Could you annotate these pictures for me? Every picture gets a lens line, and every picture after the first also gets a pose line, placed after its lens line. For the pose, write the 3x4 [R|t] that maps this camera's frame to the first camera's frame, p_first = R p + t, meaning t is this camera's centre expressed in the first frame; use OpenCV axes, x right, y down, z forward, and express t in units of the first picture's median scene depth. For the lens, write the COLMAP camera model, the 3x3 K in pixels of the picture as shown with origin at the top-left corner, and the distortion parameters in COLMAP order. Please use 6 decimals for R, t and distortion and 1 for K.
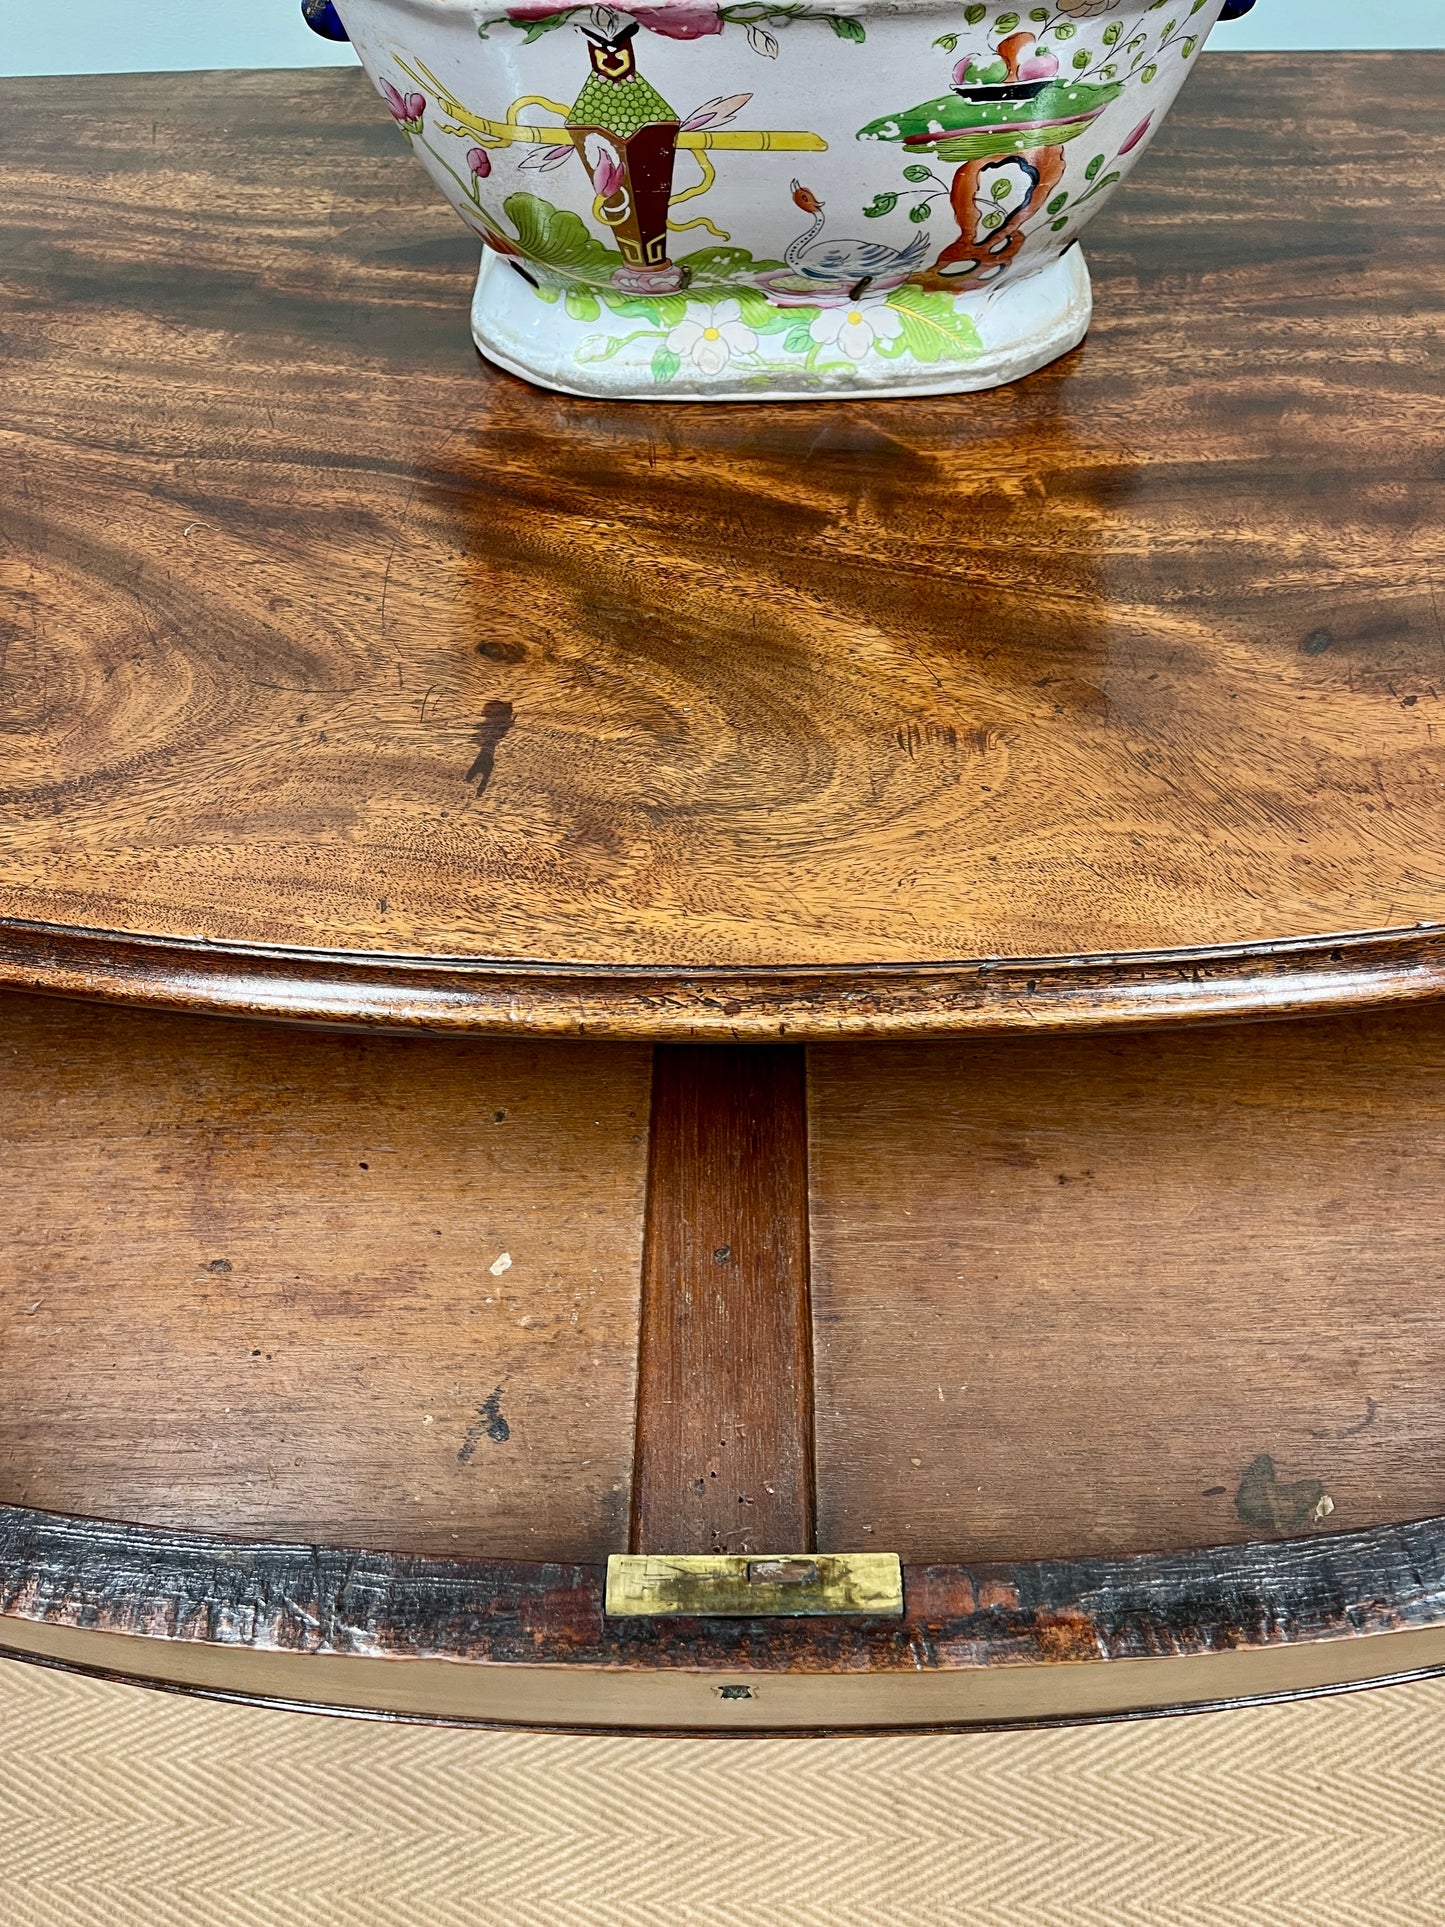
lens RADIAL K [[1455.2, 0, 715.5], [0, 1455.2, 972.8], [0, 0, 1]] dist [0.075421, -0.114290]
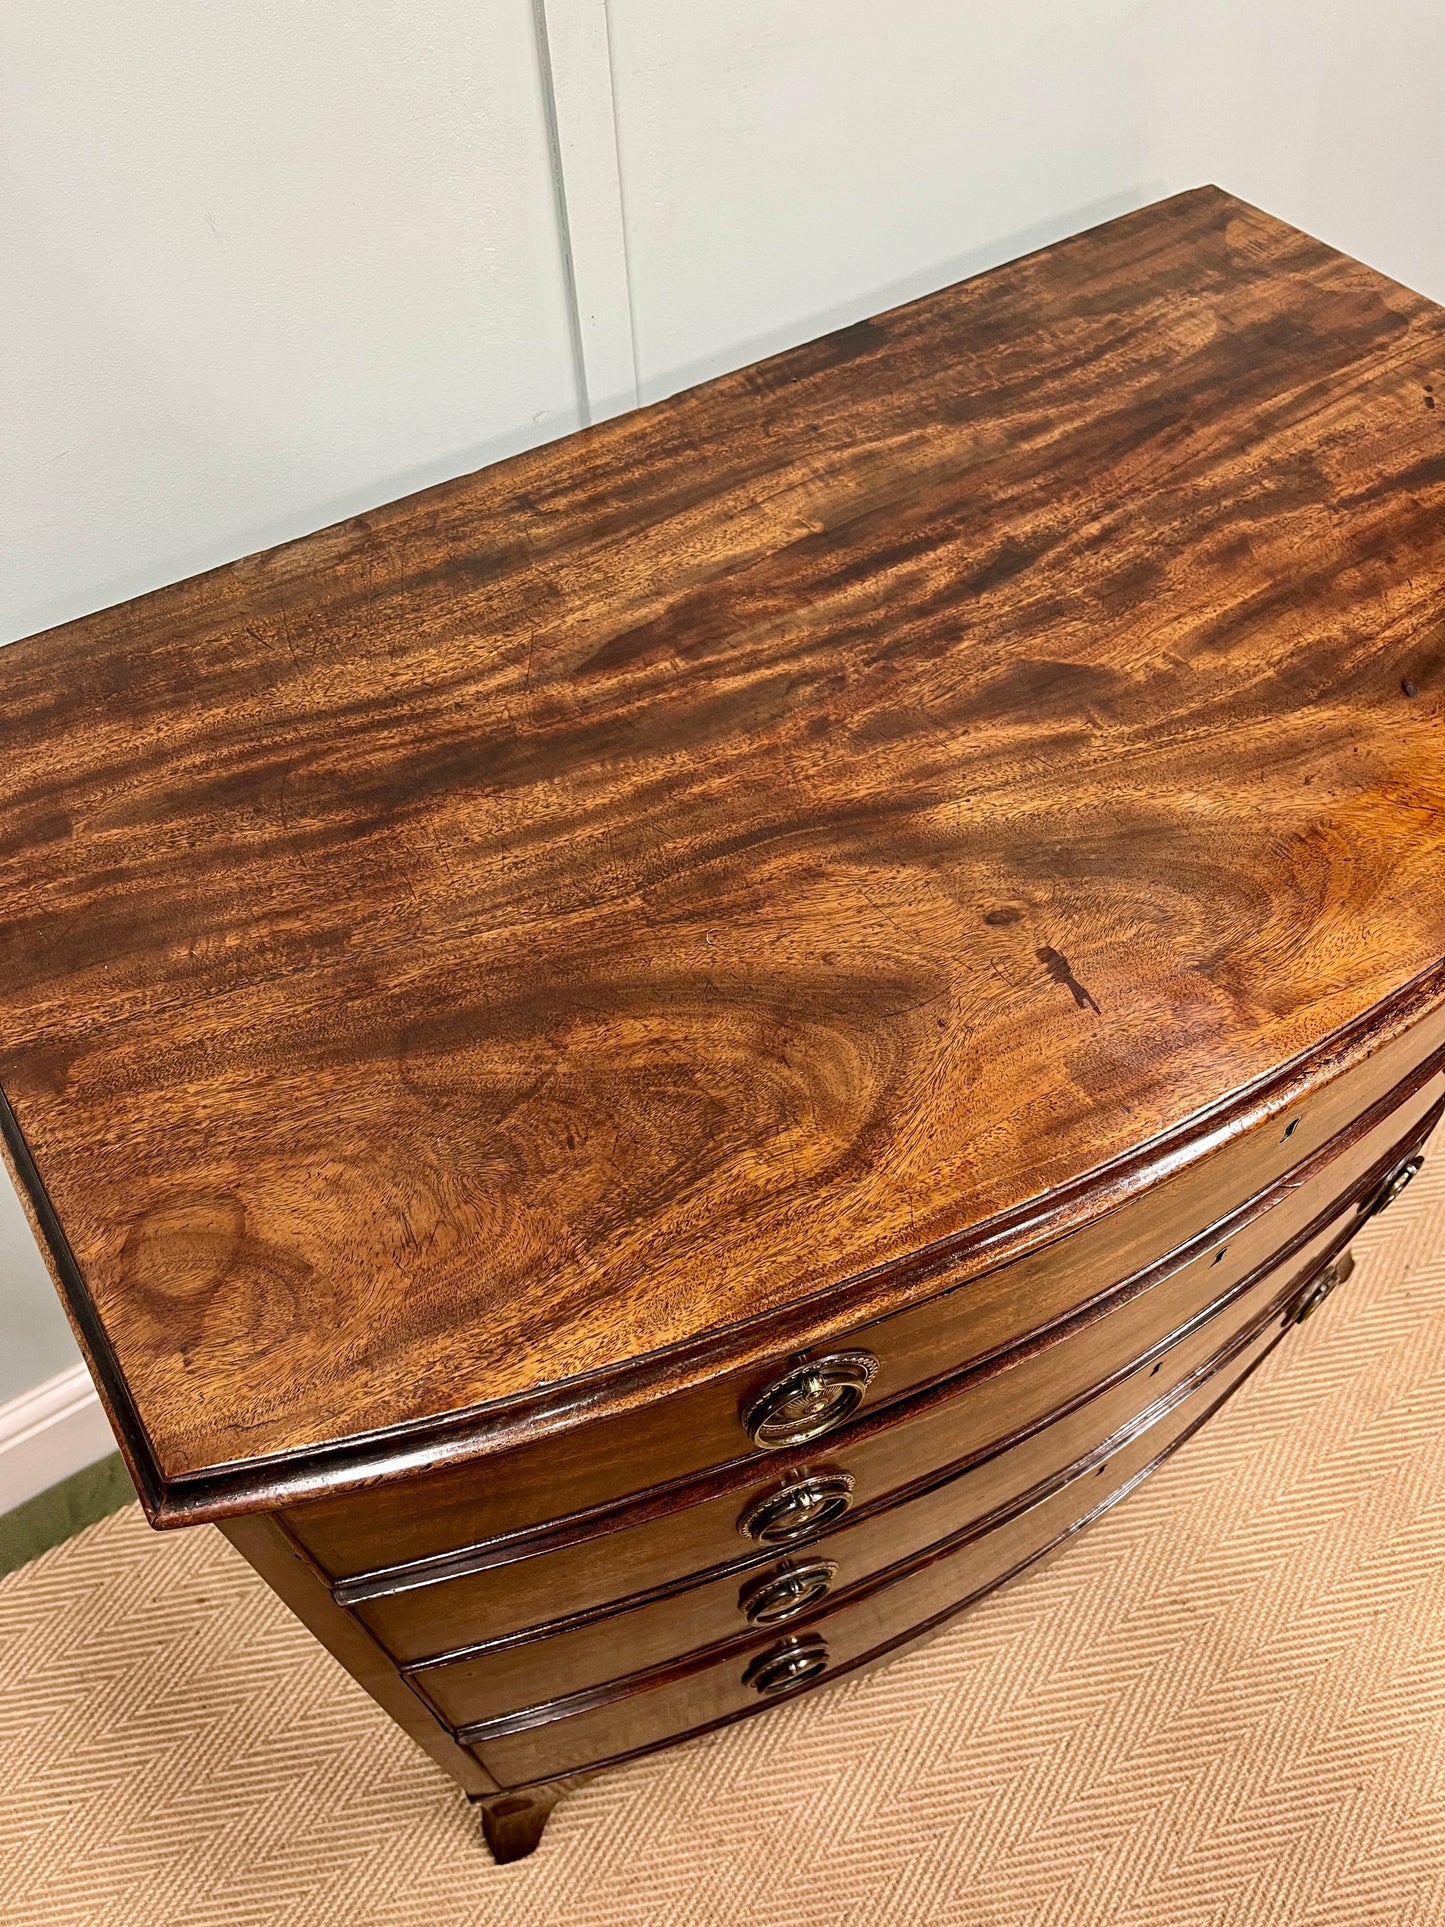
lens RADIAL K [[1444.7, 0, 720.9], [0, 1444.7, 980.8], [0, 0, 1]] dist [0.052704, -0.061097]
pose [[0.830237, -0.446140, 0.334164, -0.820995], [0.451231, 0.889889, 0.066992, -0.363479], [-0.327257, 0.095166, 0.940131, -0.189155]]
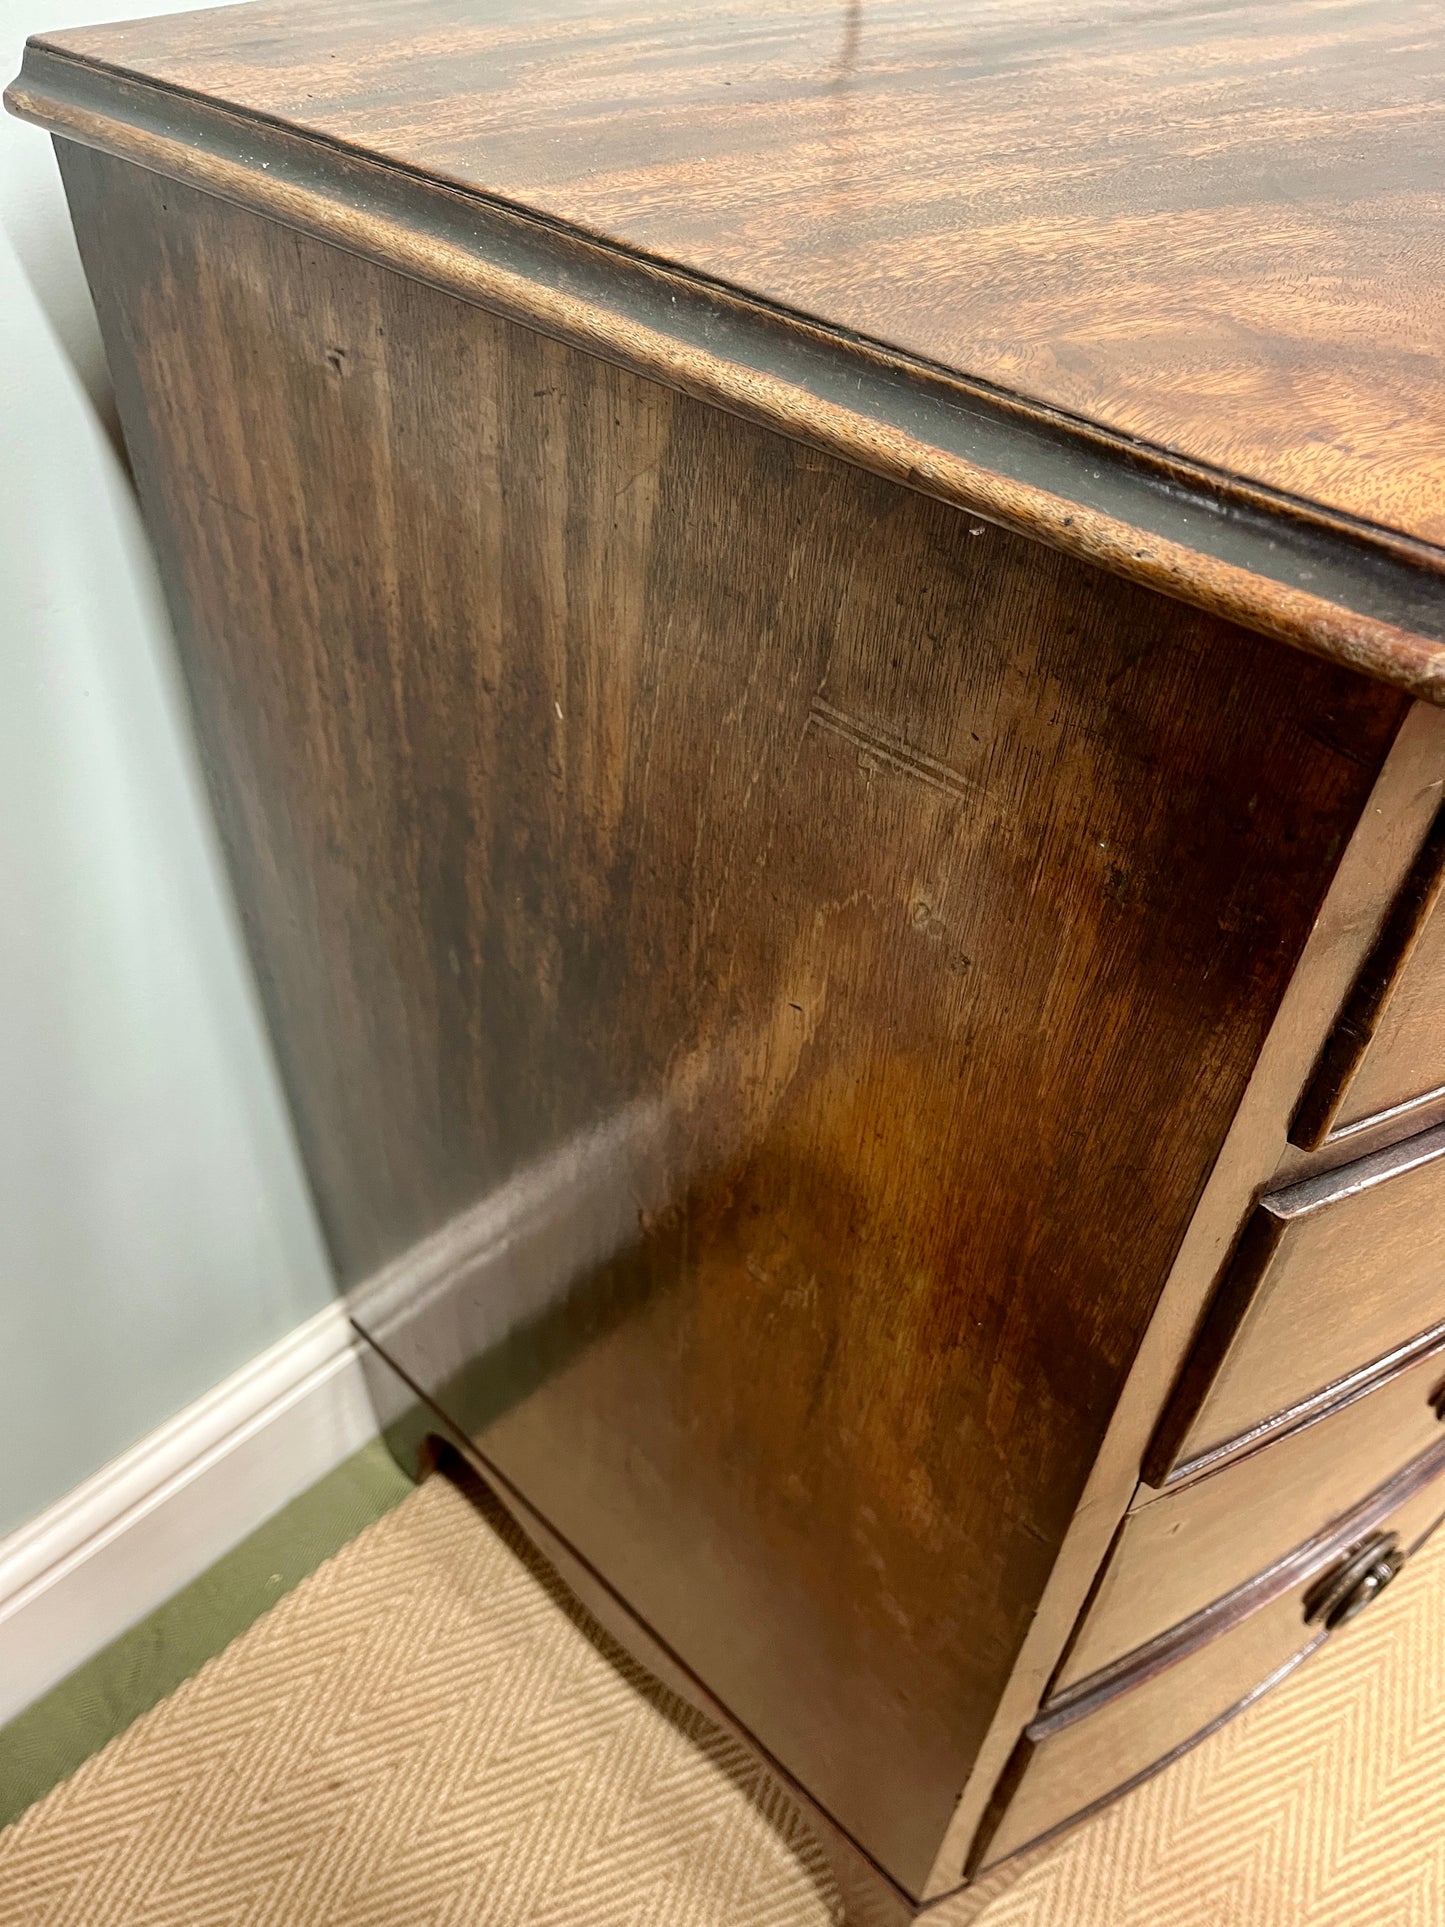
lens RADIAL K [[1492.3, 0, 726.1], [0, 1492.3, 991.8], [0, 0, 1]] dist [0.001755, -0.044660]
pose [[0.684606, -0.477485, 0.550748, -1.458529], [0.559027, 0.828812, 0.023663, -0.192145], [-0.467765, 0.291683, 0.834336, 0.704076]]
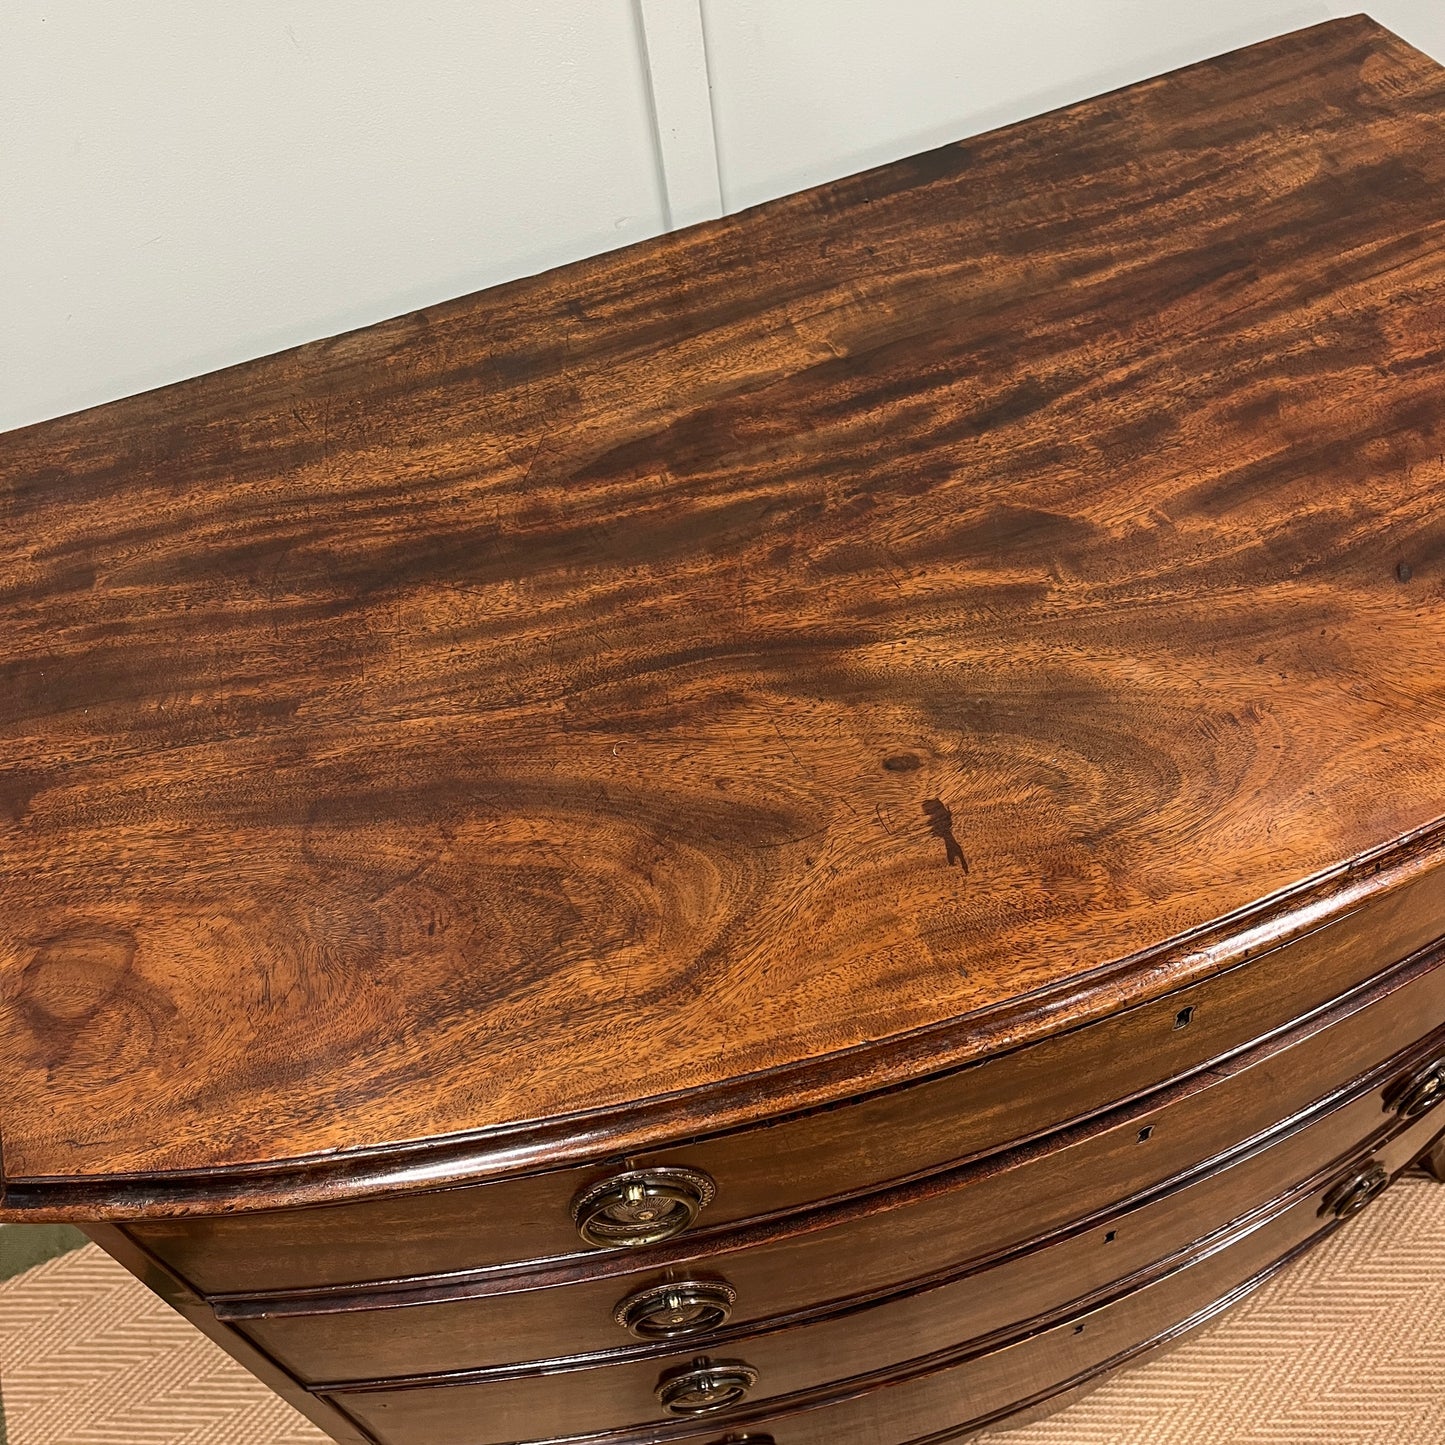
lens RADIAL K [[1446.9, 0, 728.8], [0, 1446.9, 763.5], [0, 0, 1]] dist [0.054529, -0.062407]
pose [[0.922780, -0.341957, 0.177600, -0.521868], [0.346807, 0.937928, 0.003965, -0.271160], [-0.167932, 0.057934, 0.984095, -0.313052]]
